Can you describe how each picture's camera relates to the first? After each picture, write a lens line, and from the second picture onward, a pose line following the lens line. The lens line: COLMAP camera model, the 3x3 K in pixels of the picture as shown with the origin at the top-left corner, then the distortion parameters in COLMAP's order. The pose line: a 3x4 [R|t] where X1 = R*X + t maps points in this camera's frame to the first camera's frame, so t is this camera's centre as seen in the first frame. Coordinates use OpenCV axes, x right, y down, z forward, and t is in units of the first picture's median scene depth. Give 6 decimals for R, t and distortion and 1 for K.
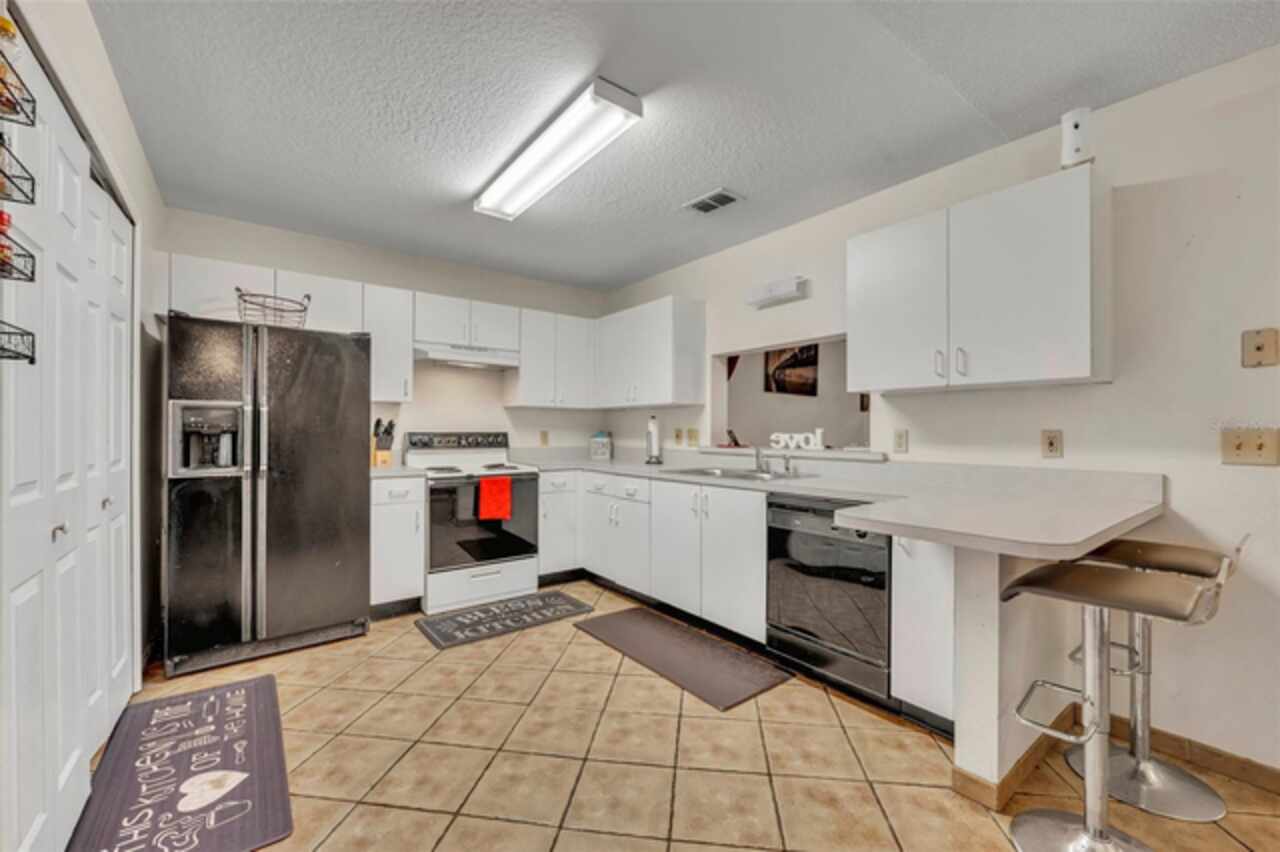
lens RADIAL K [[514.6, 0, 638.1], [0, 514.6, 429.2], [0, 0, 1]] dist [-0.000808, 0.000470]
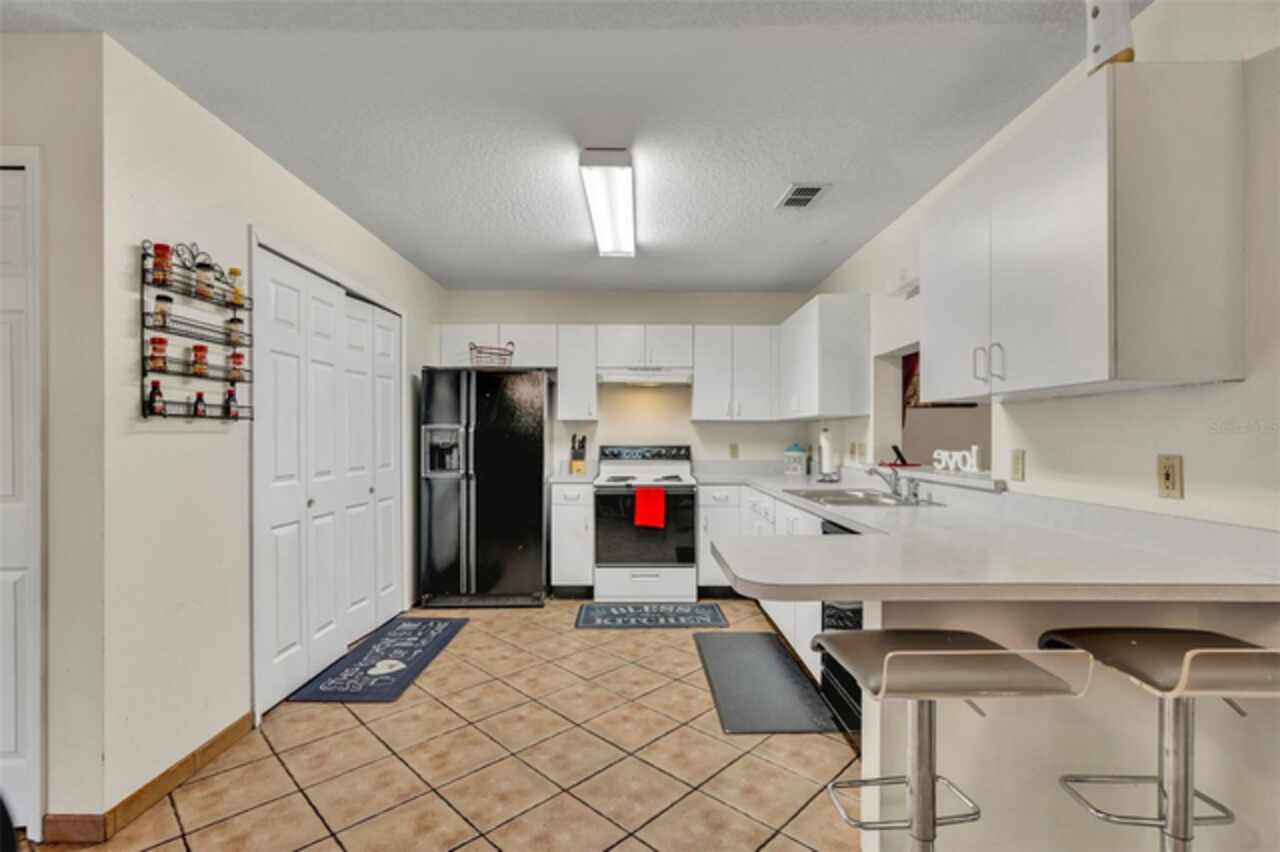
lens RADIAL K [[579.9, 0, 641.2], [0, 579.9, 436.9], [0, 0, 1]] dist [0.000867, -0.000001]
pose [[0.800403, -0.001938, -0.599459, 0.500221], [0.003190, 0.999994, 0.001027, -0.017270], [0.599454, -0.002734, 0.800405, 0.007728]]
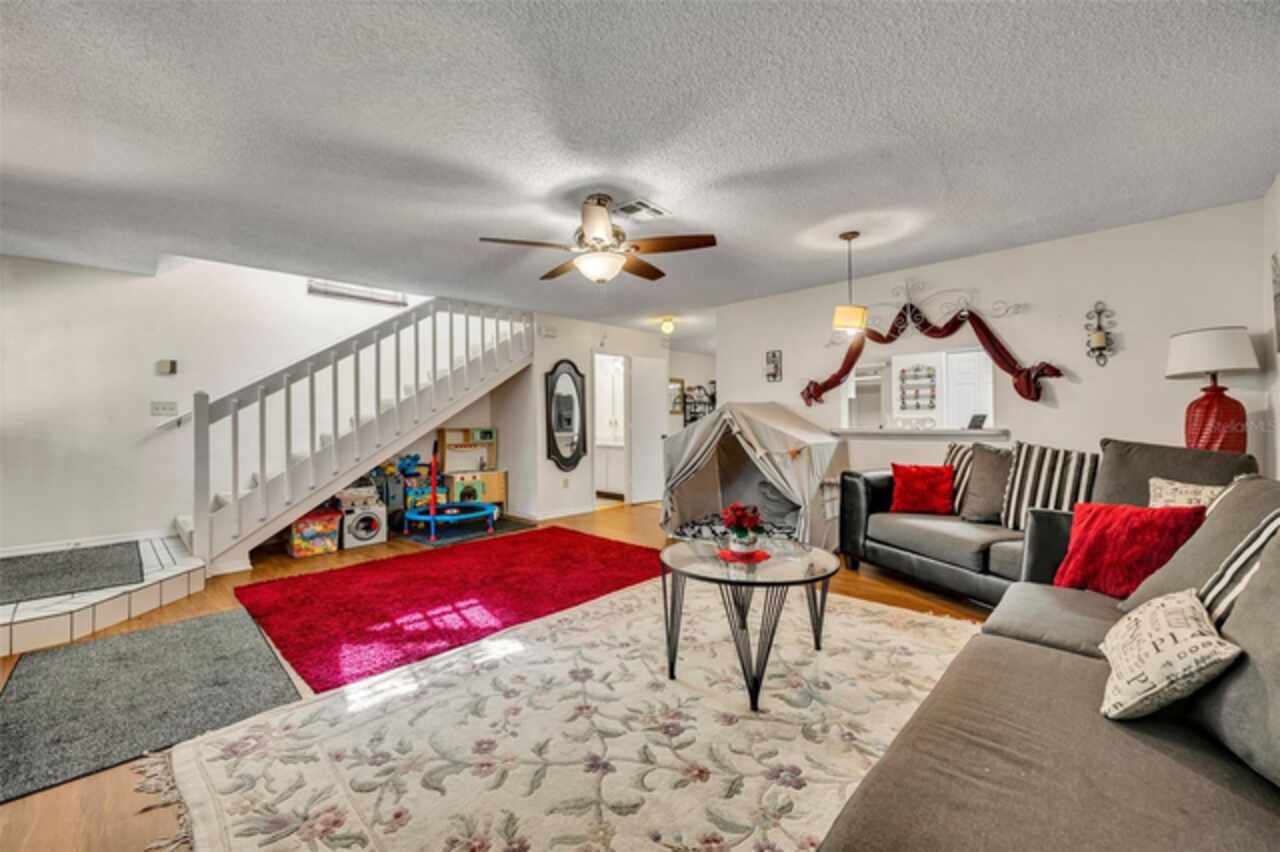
lens RADIAL K [[512.6, 0, 641.2], [0, 512.6, 414.6], [0, 0, 1]] dist [-0.011749, 0.000180]
pose [[-0.987660, 0.001551, -0.156605, 1.299524], [0.004275, 0.999845, -0.017061, 0.020153], [0.156555, -0.017520, -0.987514, 2.386986]]
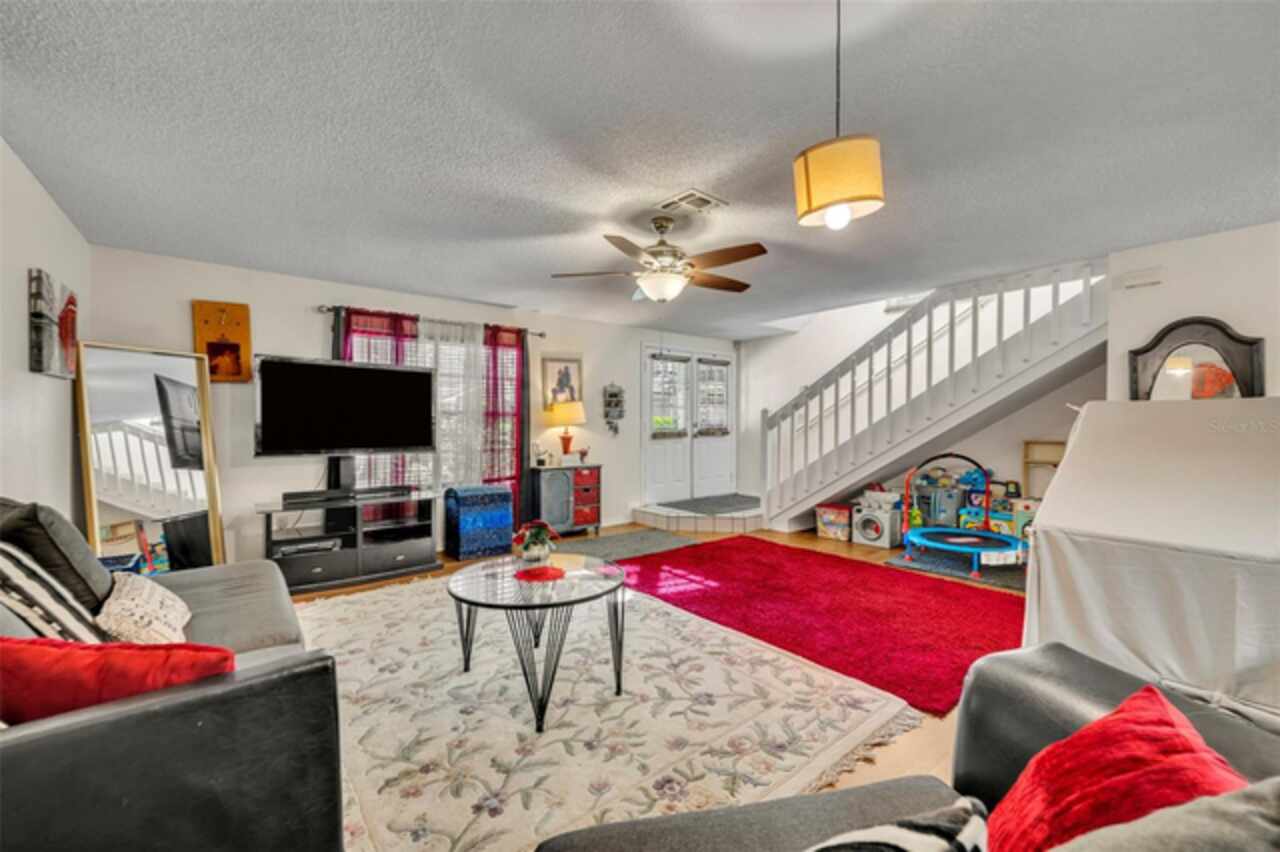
lens RADIAL K [[509.9, 0, 636.3], [0, 509.9, 427.6], [0, 0, 1]] dist [-0.001799, -0.000029]
pose [[-0.023373, -0.014856, 0.999616, 0.233263], [-0.005544, 0.999876, 0.014730, -0.016937], [-0.999711, -0.005197, -0.023453, 1.503951]]
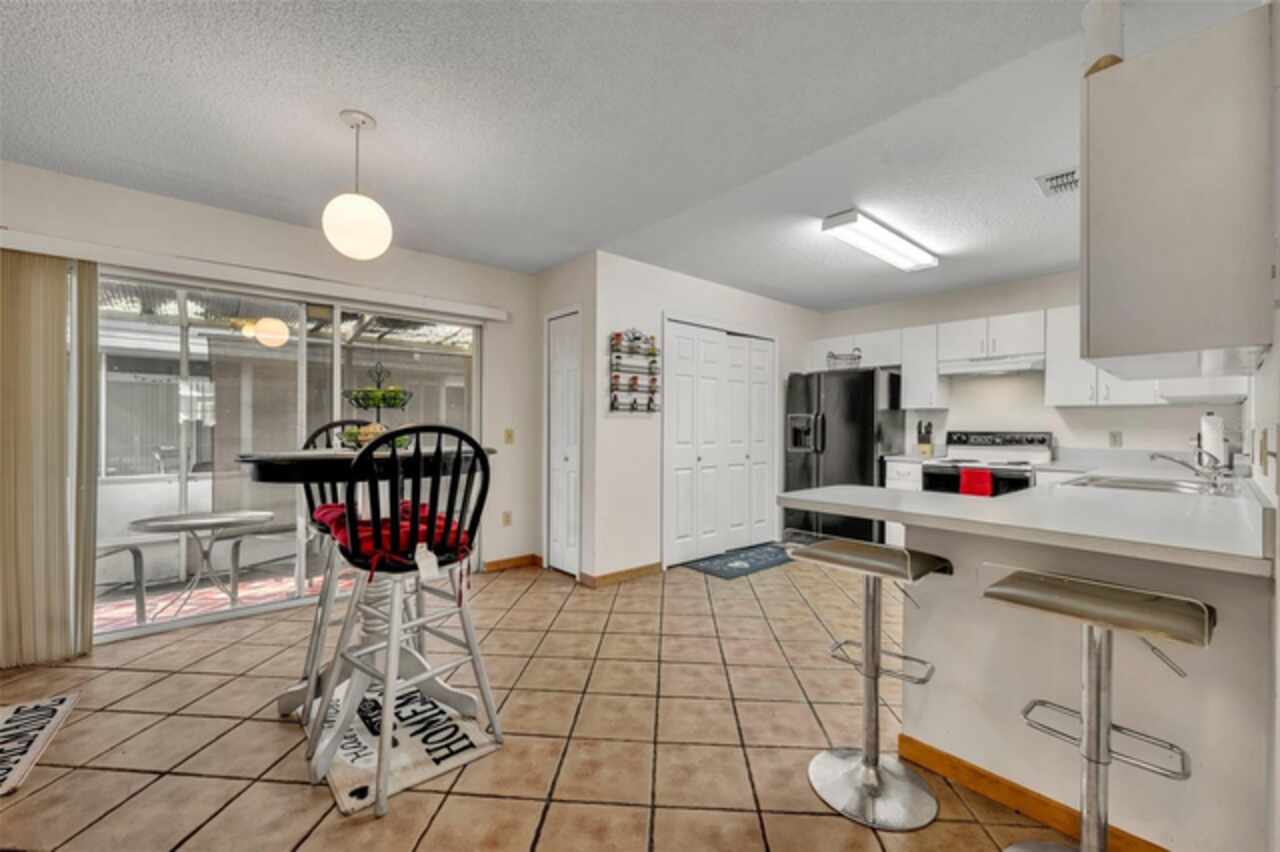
lens RADIAL K [[509.9, 0, 636.3], [0, 509.9, 427.6], [0, 0, 1]] dist [-0.001799, -0.000029]
pose [[0.064561, -0.000810, -0.997913, 0.941610], [-0.004653, 0.999989, -0.001113, 0.002720], [0.997903, 0.004716, 0.064556, 0.168210]]
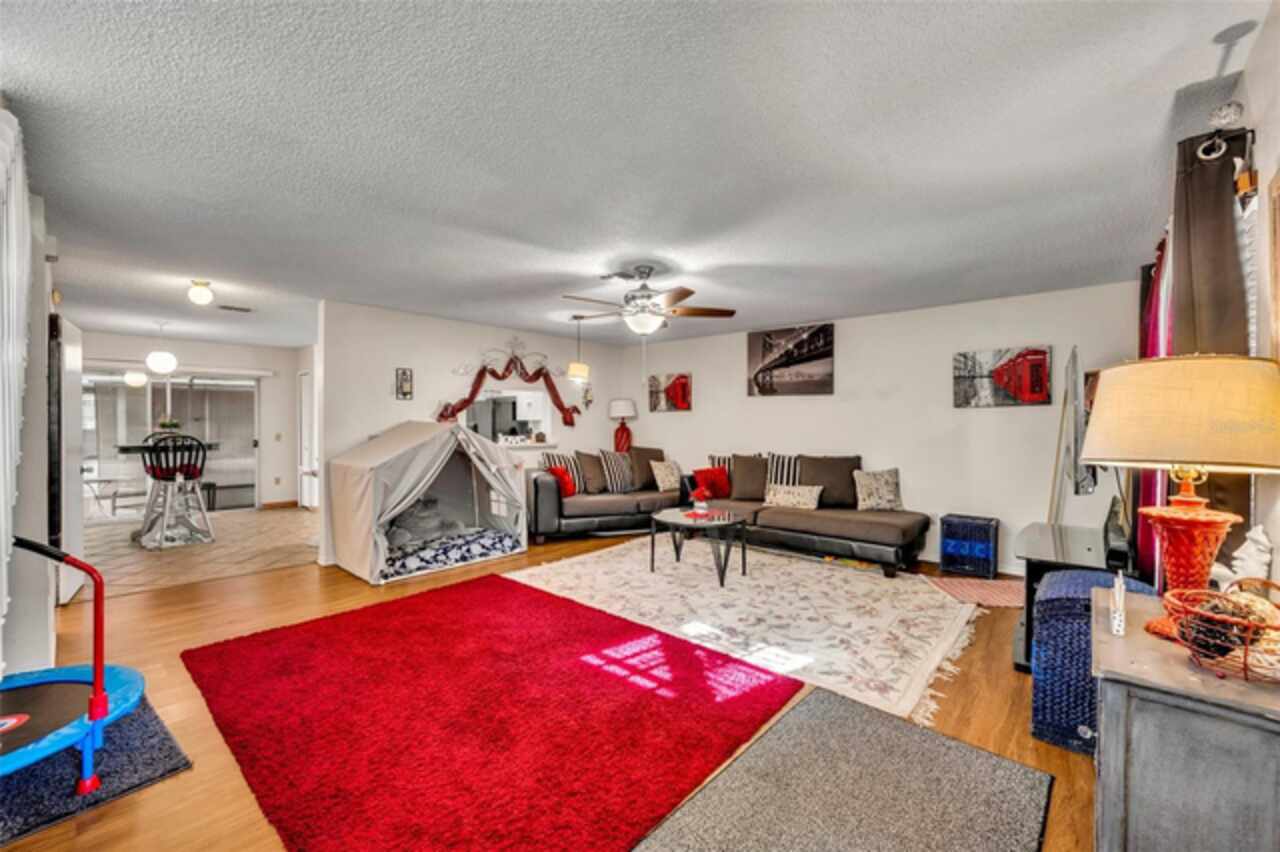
lens RADIAL K [[509.9, 0, 636.3], [0, 509.9, 427.6], [0, 0, 1]] dist [-0.001799, -0.000029]
pose [[0.190515, 0.004167, -0.981675, 2.400497], [0.000633, 0.999990, 0.004368, -0.032978], [0.981684, -0.001454, 0.190511, 1.186444]]
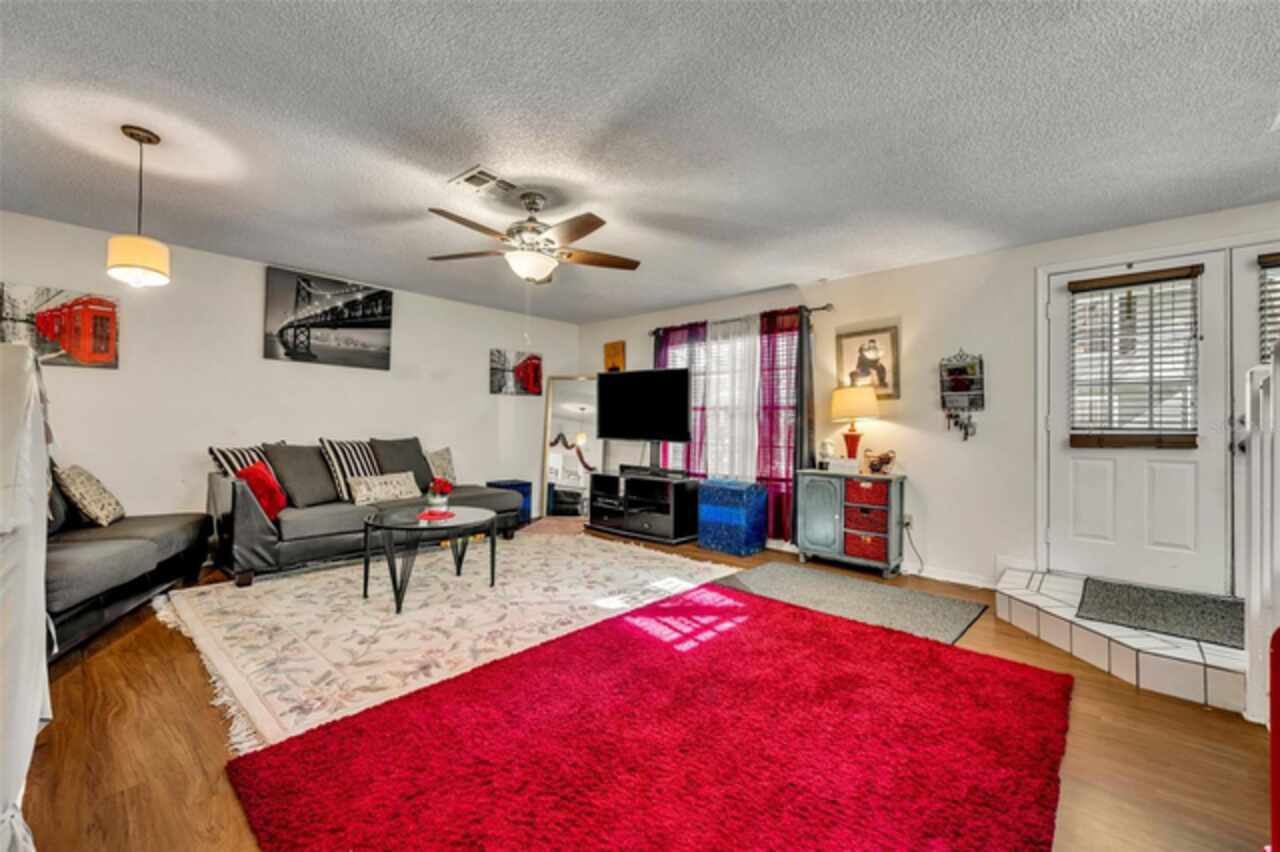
lens RADIAL K [[524.9, 0, 635.3], [0, 524.9, 423.5], [0, 0, 1]] dist [0.000346, 0.000050]
pose [[0.984026, 0.008827, 0.177804, 1.244709], [-0.009379, 0.999953, 0.002265, 0.014909], [-0.177775, -0.003897, 0.984063, 0.436594]]
